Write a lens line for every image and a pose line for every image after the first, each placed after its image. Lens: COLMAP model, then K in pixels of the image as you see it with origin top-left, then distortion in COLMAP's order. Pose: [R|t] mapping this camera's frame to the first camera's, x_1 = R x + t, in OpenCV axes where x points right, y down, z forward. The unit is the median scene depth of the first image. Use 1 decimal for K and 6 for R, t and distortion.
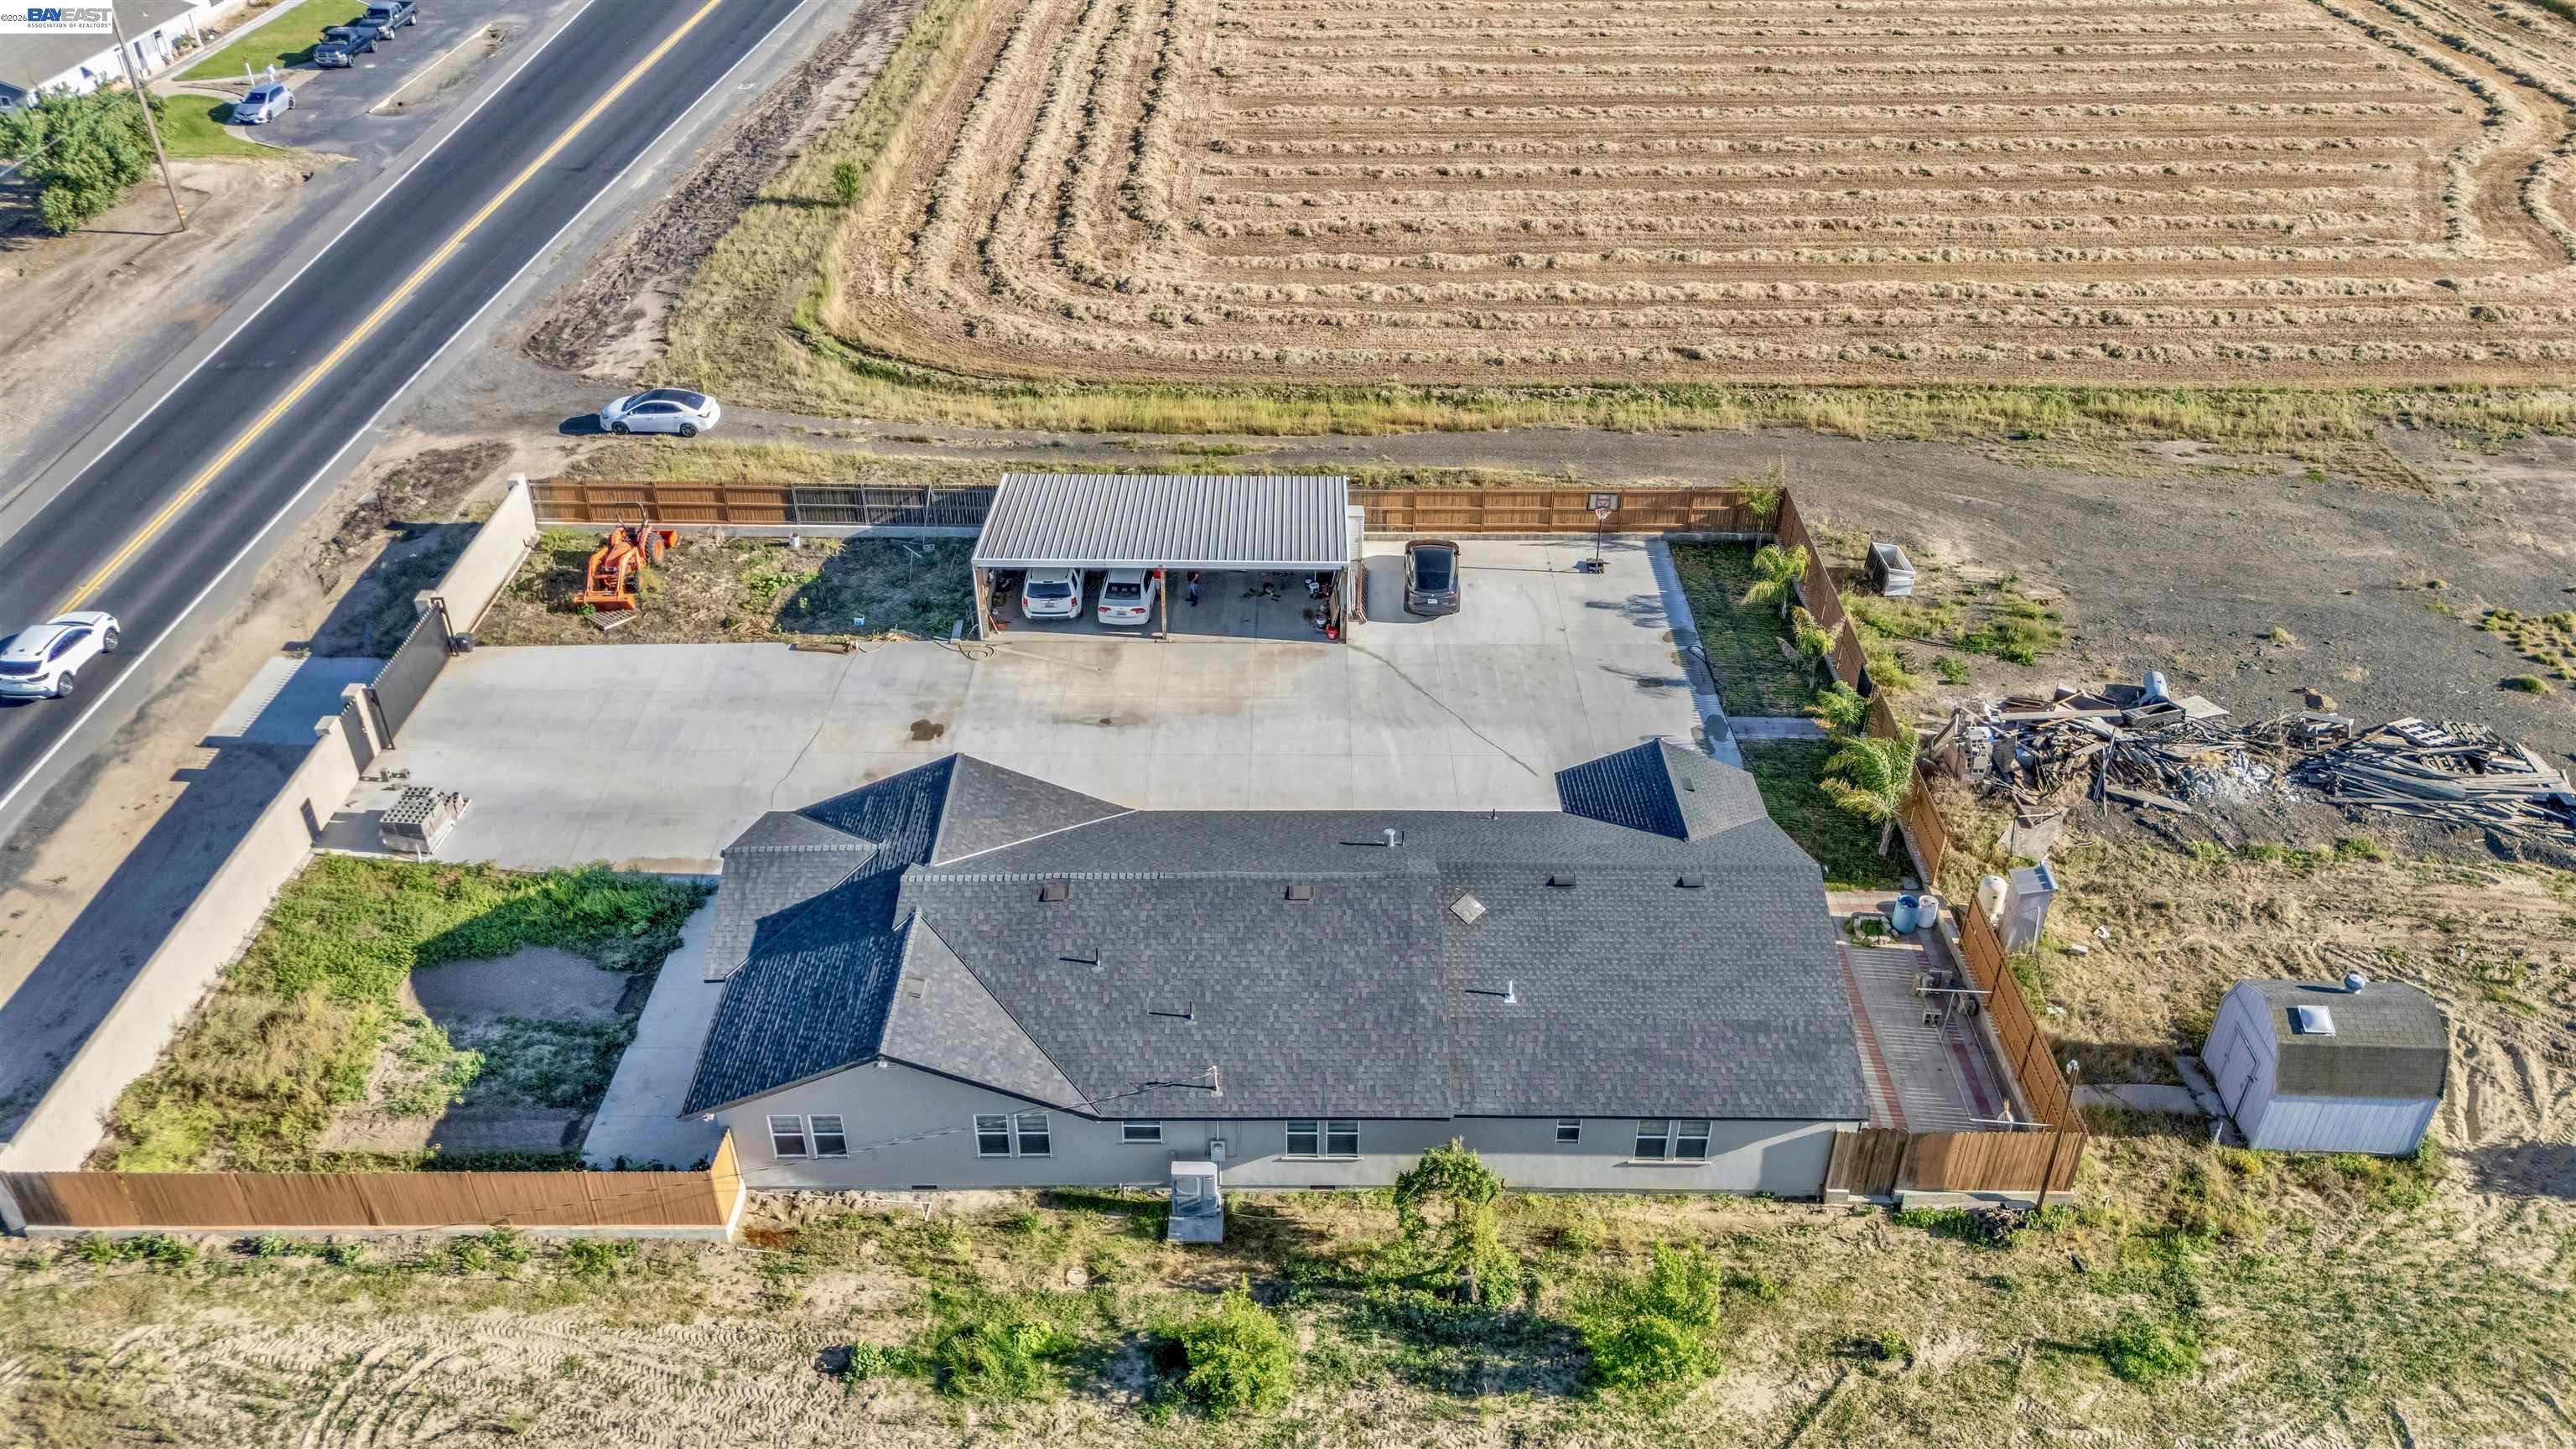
lens RADIAL K [[1891.5, 0, 1288.0], [0, 1891.5, 724.5], [0, 0, 1]] dist [0.042810, -0.002645]
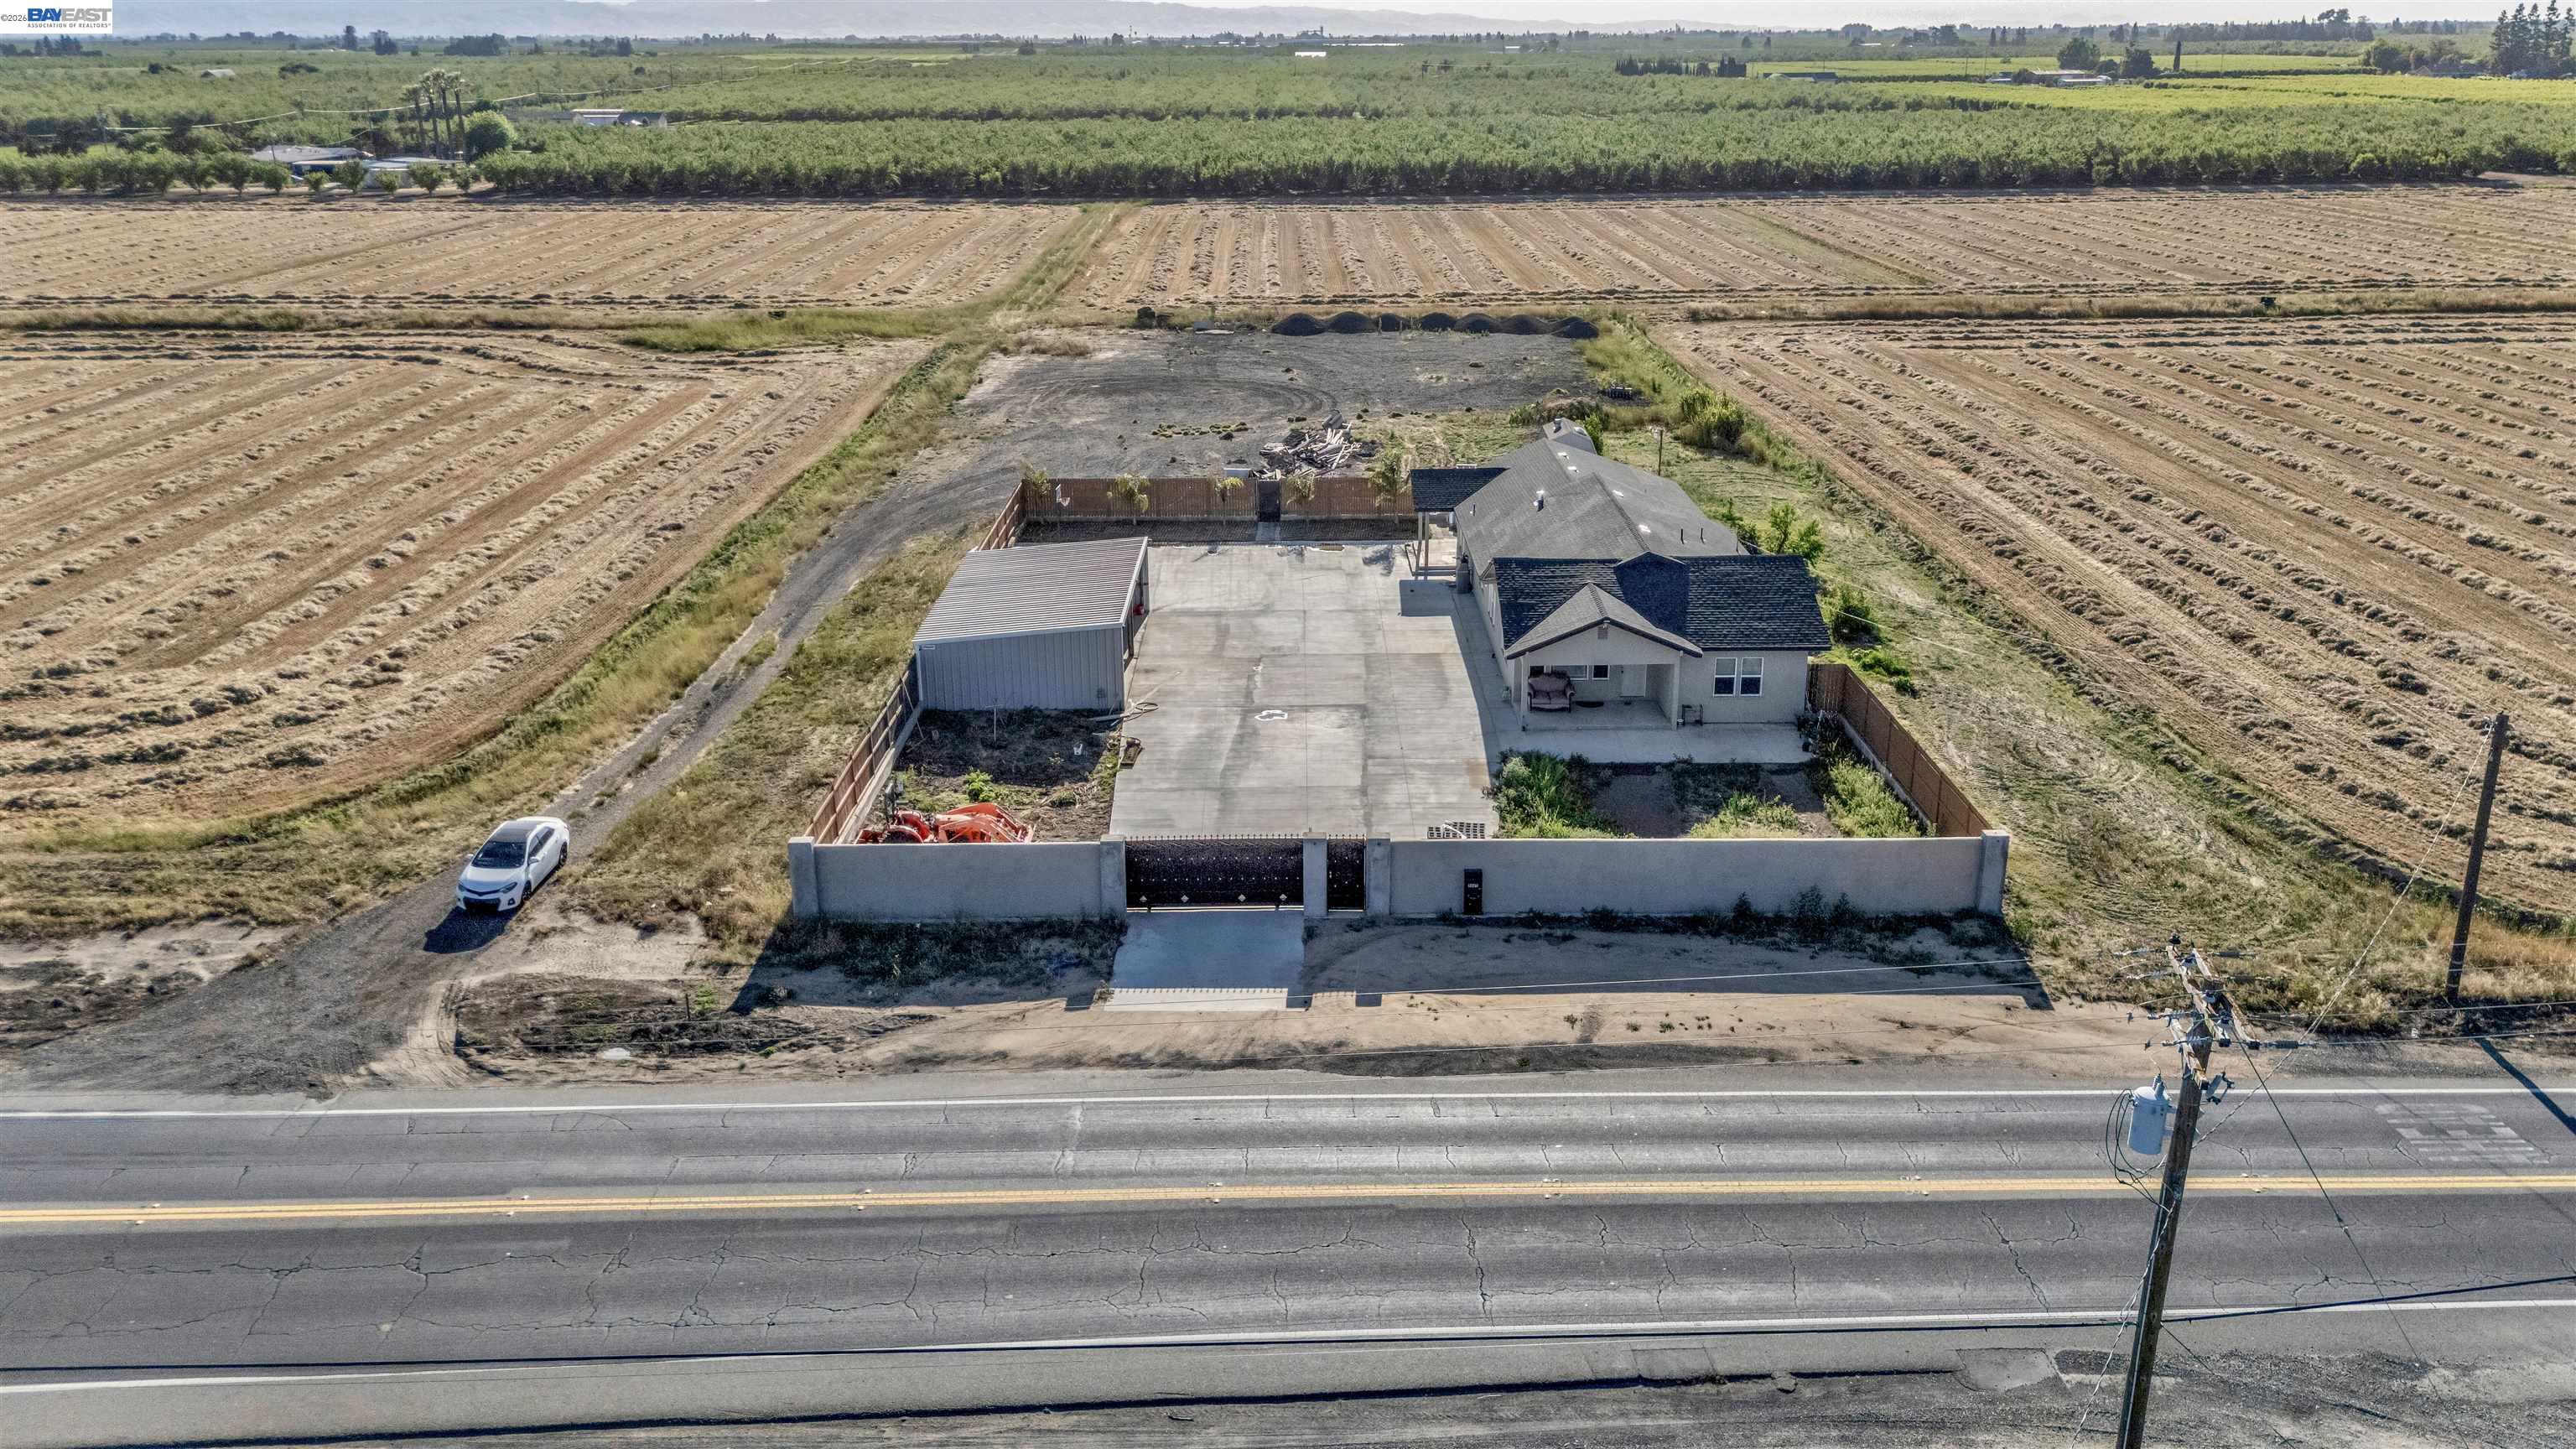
lens RADIAL K [[1903.6, 0, 1311.9], [0, 1903.6, 725.5], [0, 0, 1]] dist [0.067251, -0.069500]
pose [[-0.018401, -0.341224, 0.939802, -1.115513], [0.565478, 0.771632, 0.291237, -0.274266], [-0.824558, 0.536797, 0.178756, 0.680655]]
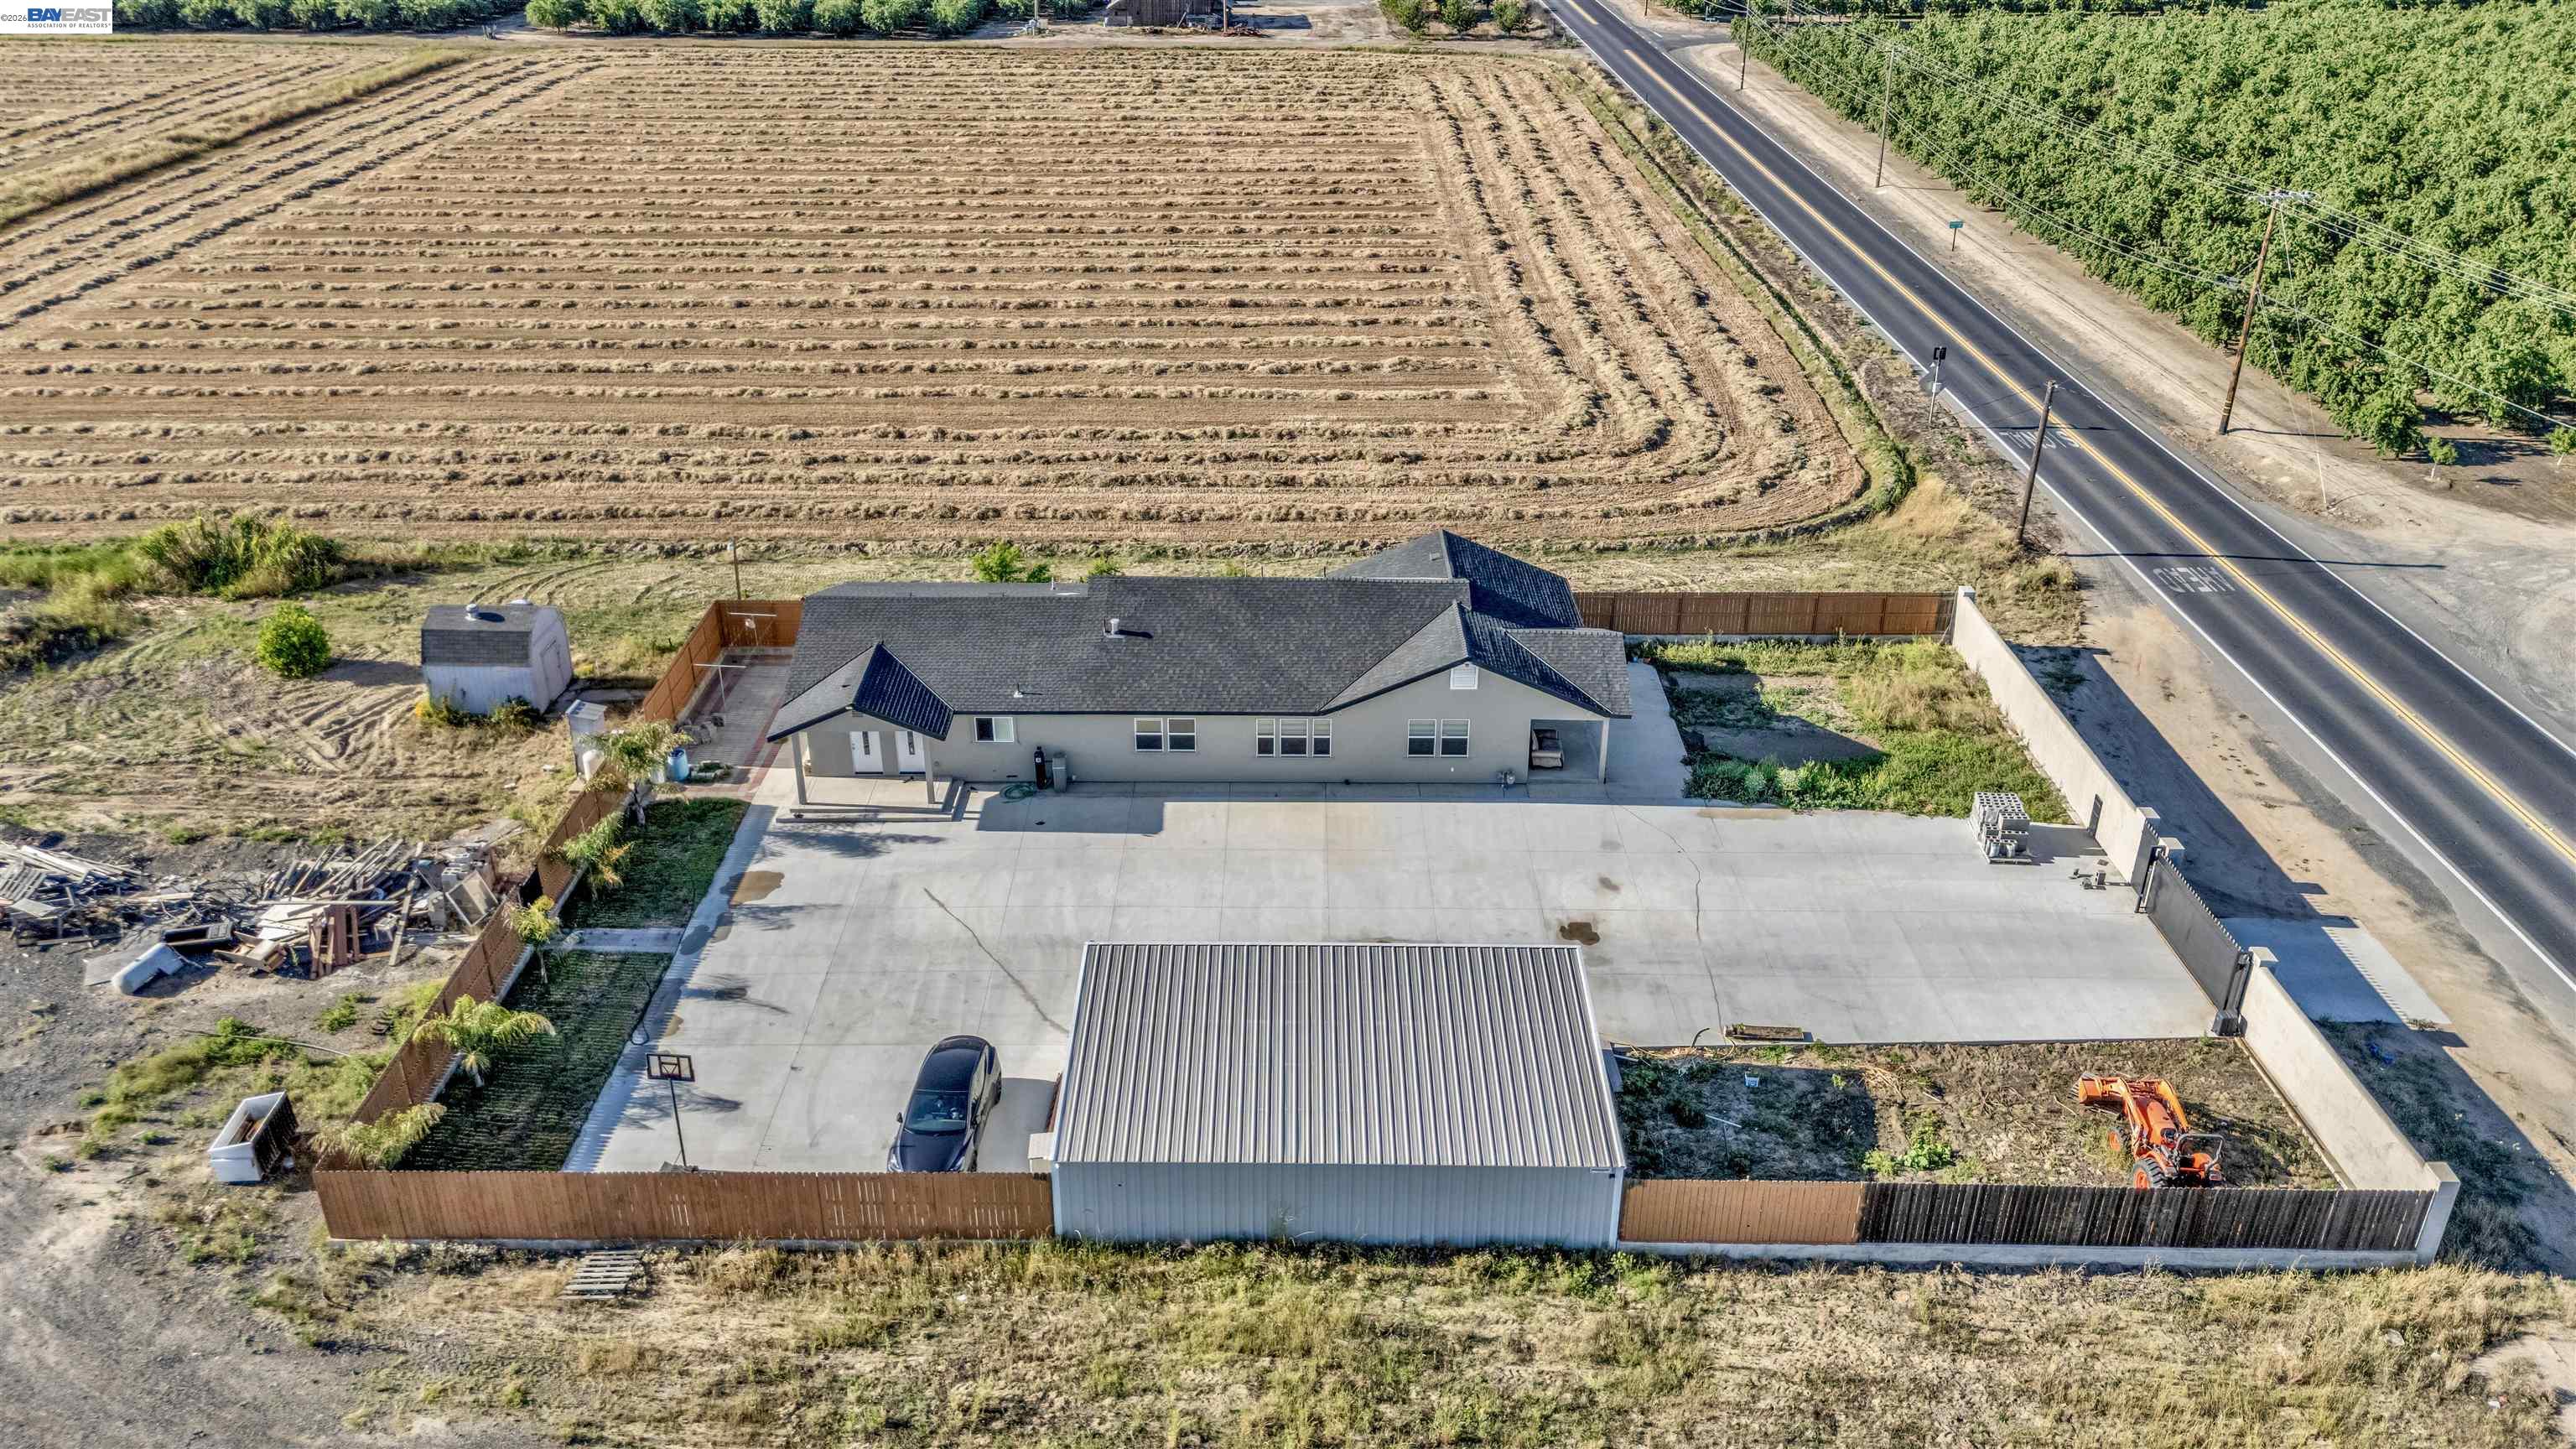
lens RADIAL K [[1882.4, 0, 1285.8], [0, 1882.4, 731.9], [0, 0, 1]] dist [0.095336, -0.129636]
pose [[-0.999996, -0.000634, -0.002900, -0.042616], [-0.002845, 0.483201, 0.875505, -0.726559], [0.000847, 0.875509, -0.483200, 1.180967]]
